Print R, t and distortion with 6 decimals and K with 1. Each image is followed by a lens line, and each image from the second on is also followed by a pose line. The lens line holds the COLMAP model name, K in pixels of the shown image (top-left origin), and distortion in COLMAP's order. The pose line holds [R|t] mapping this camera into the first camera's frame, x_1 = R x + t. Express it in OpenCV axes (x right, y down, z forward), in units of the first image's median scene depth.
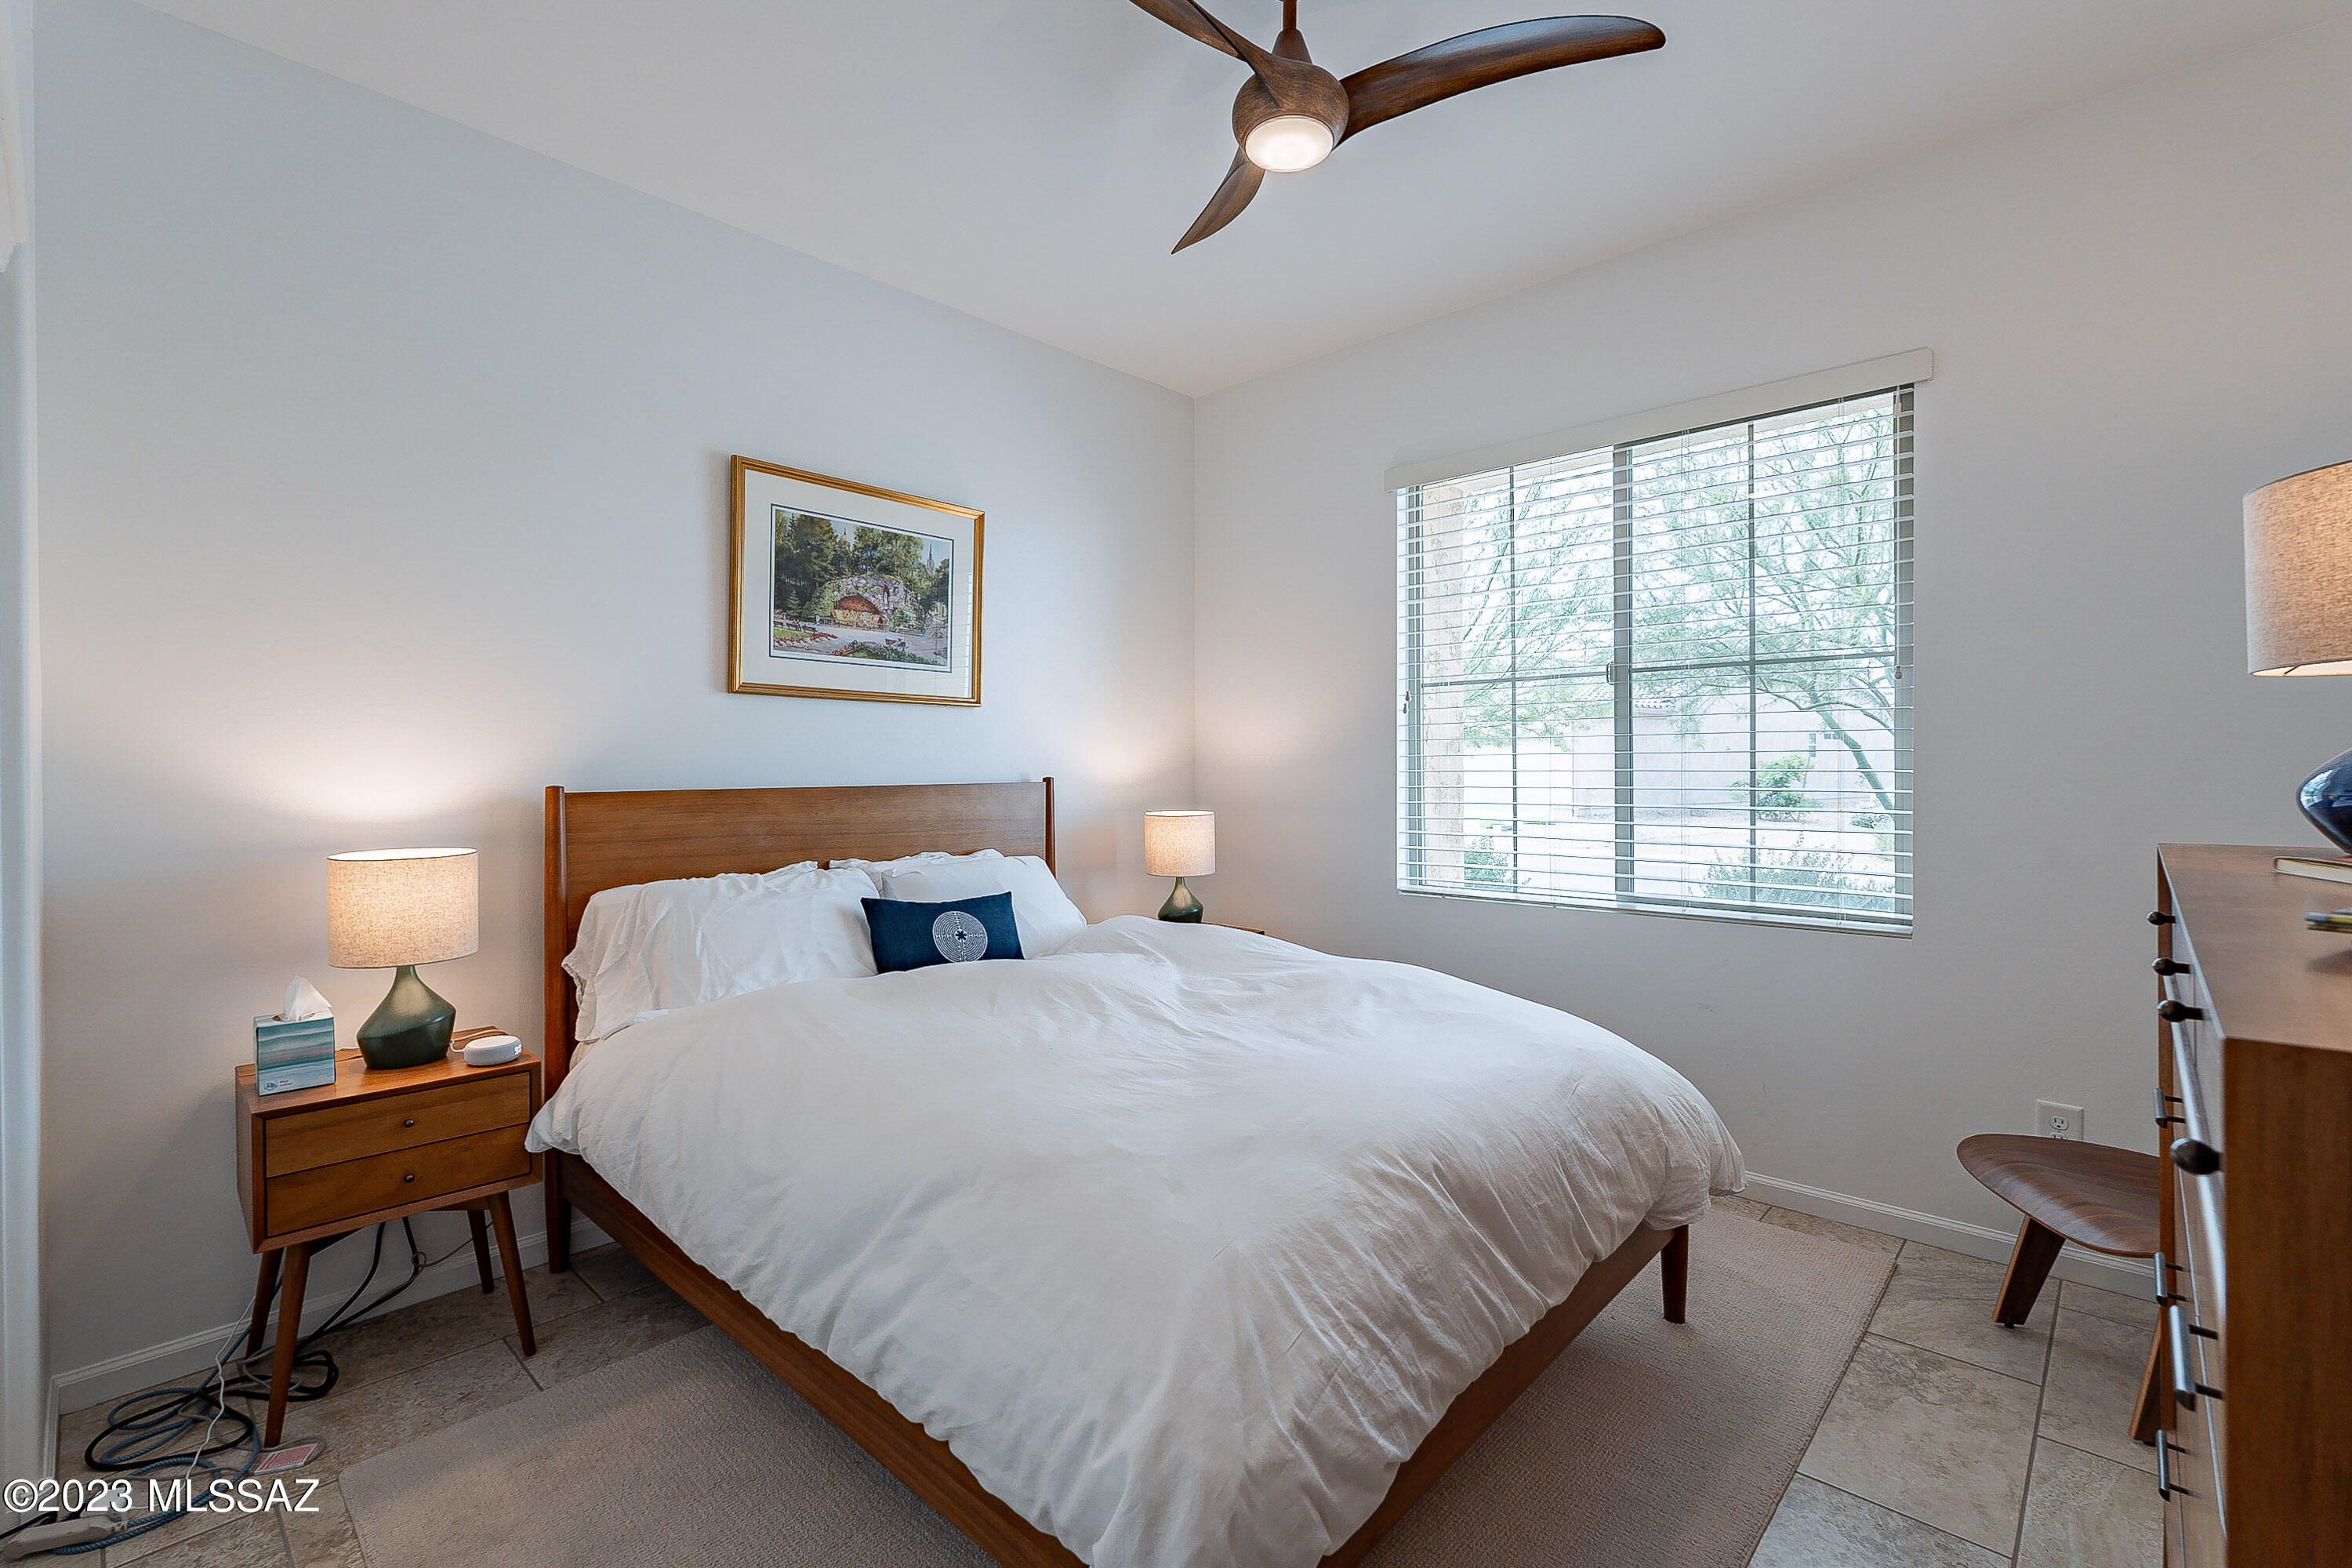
lens RADIAL K [[1029.7, 0, 1173.2], [0, 1029.7, 791.5], [0, 0, 1]] dist [-0.002960, 0.000374]
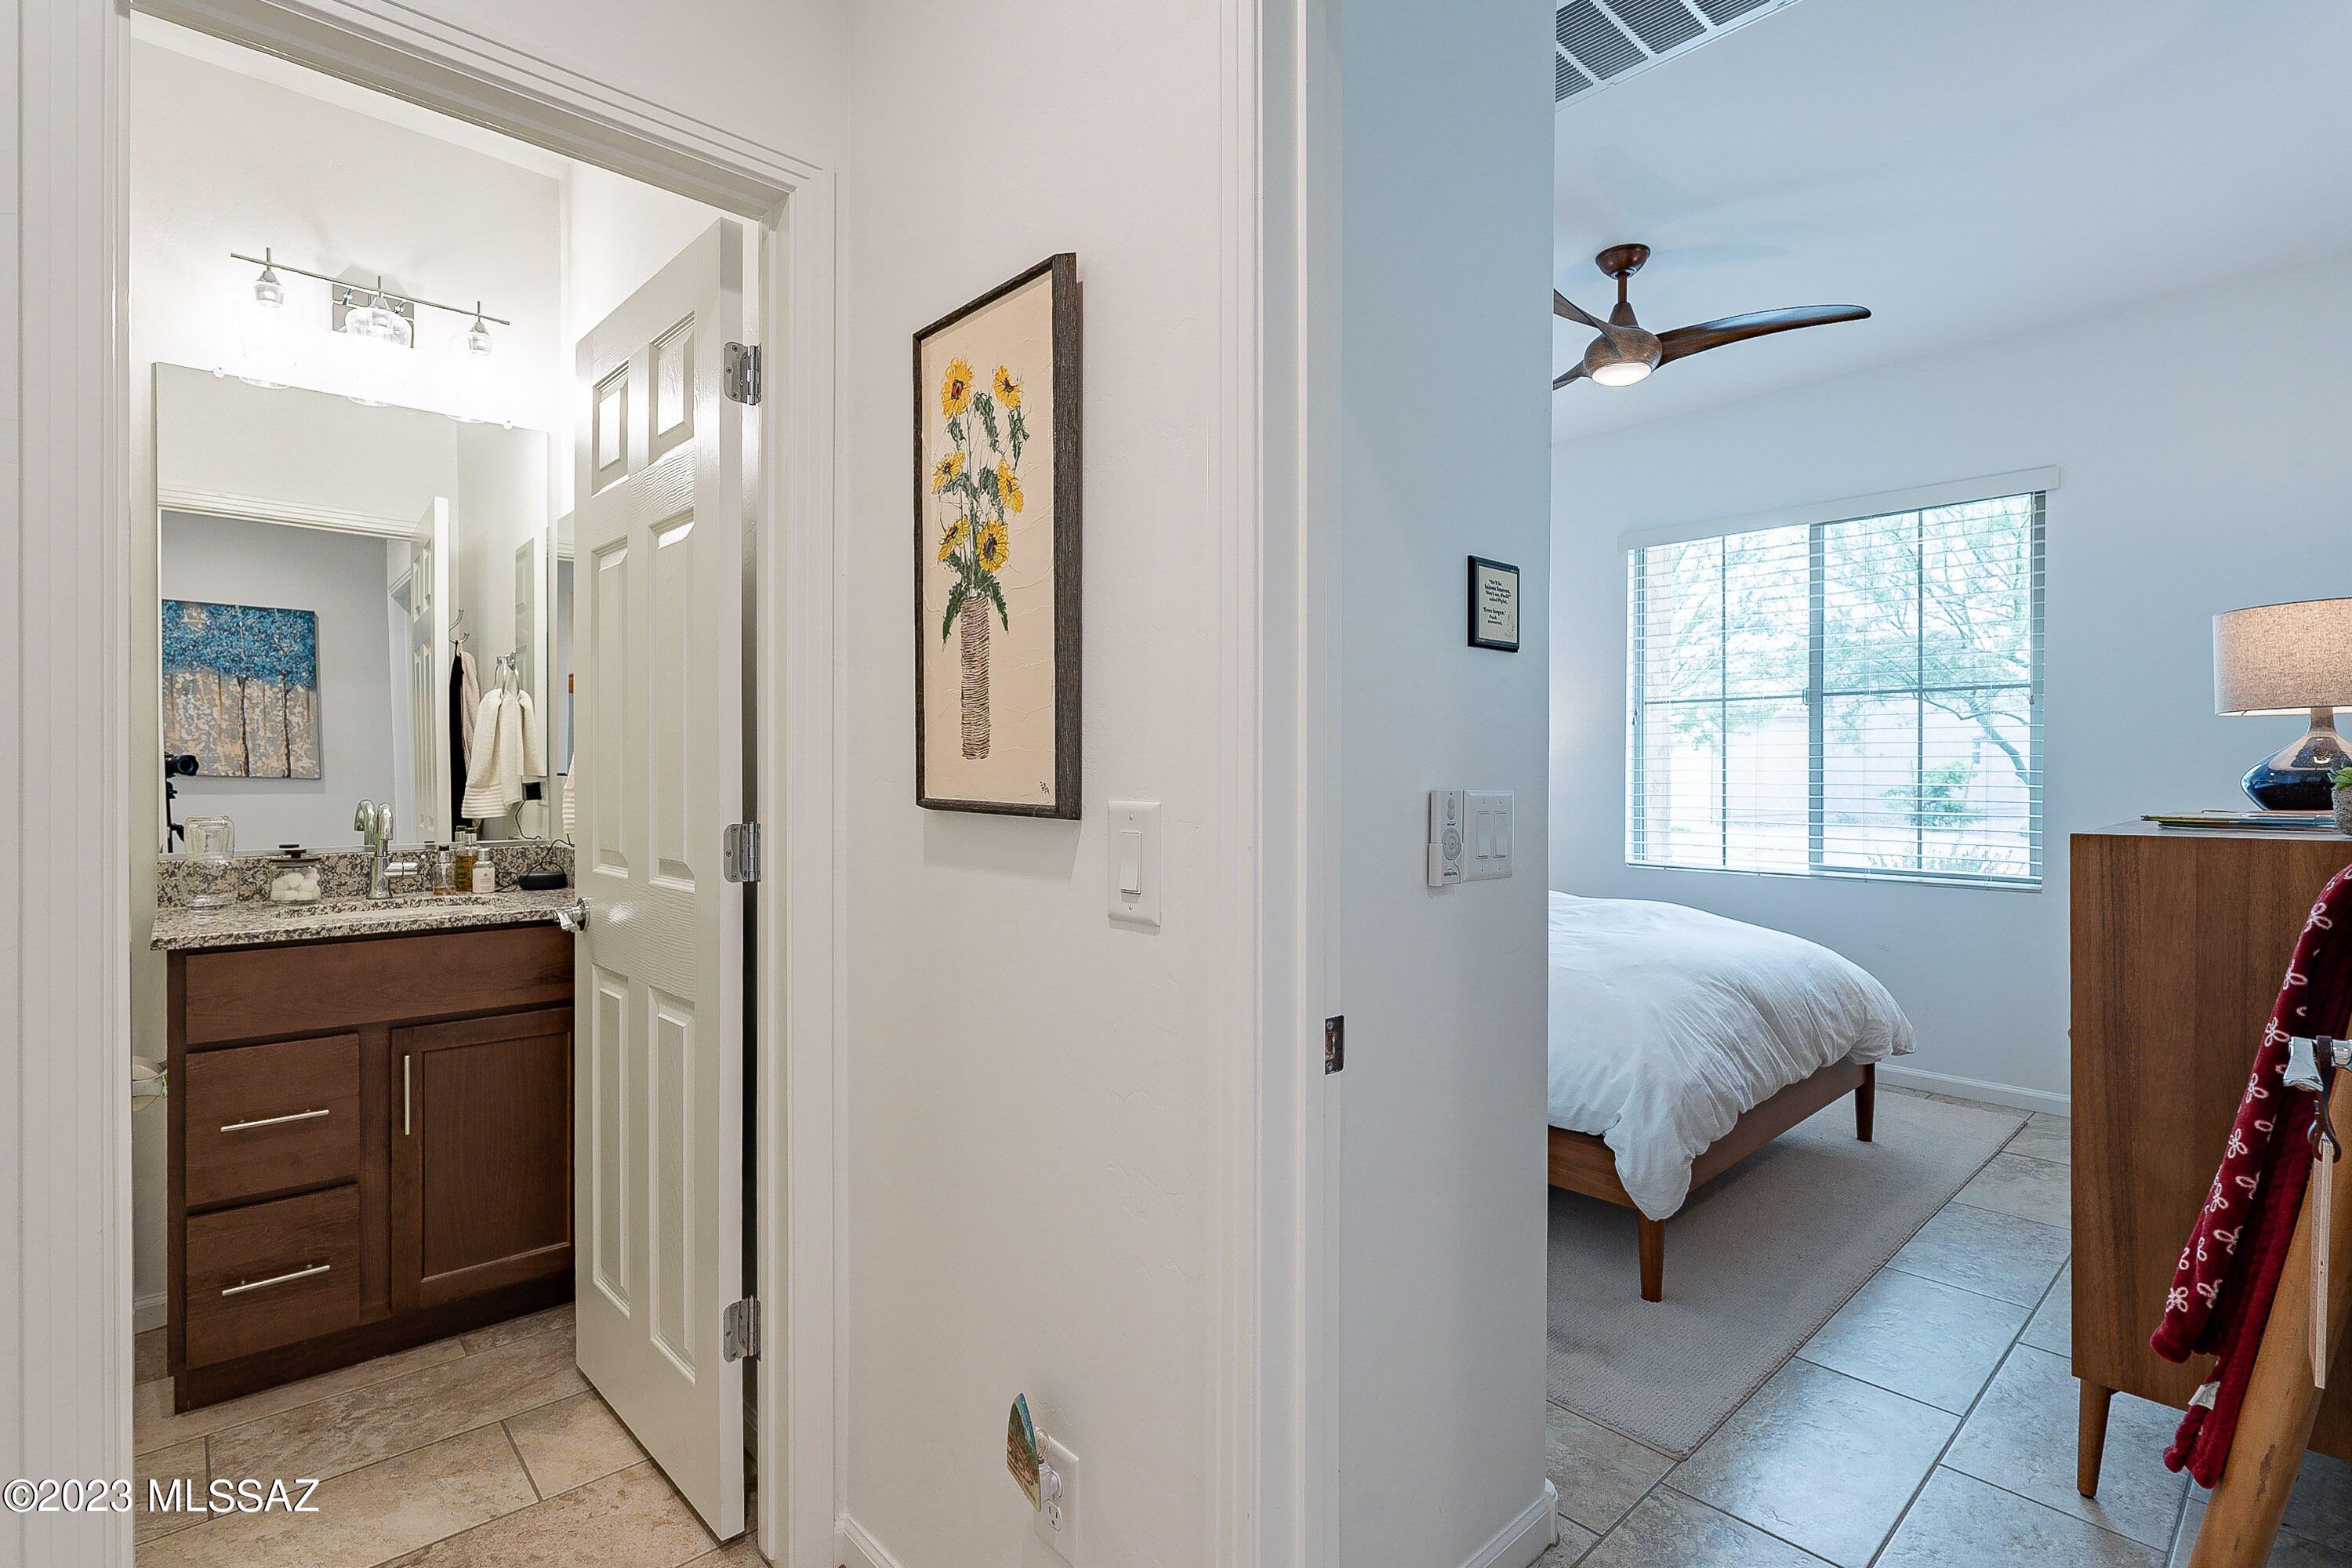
lens RADIAL K [[1084.4, 0, 1180.1], [0, 1084.4, 794.6], [0, 0, 1]] dist [-0.000316, -0.000474]
pose [[0.996953, 0.007102, -0.077675, -0.286625], [-0.007187, 0.999974, -0.000807, 0.019047], [0.077667, 0.001362, 0.996978, -0.481341]]
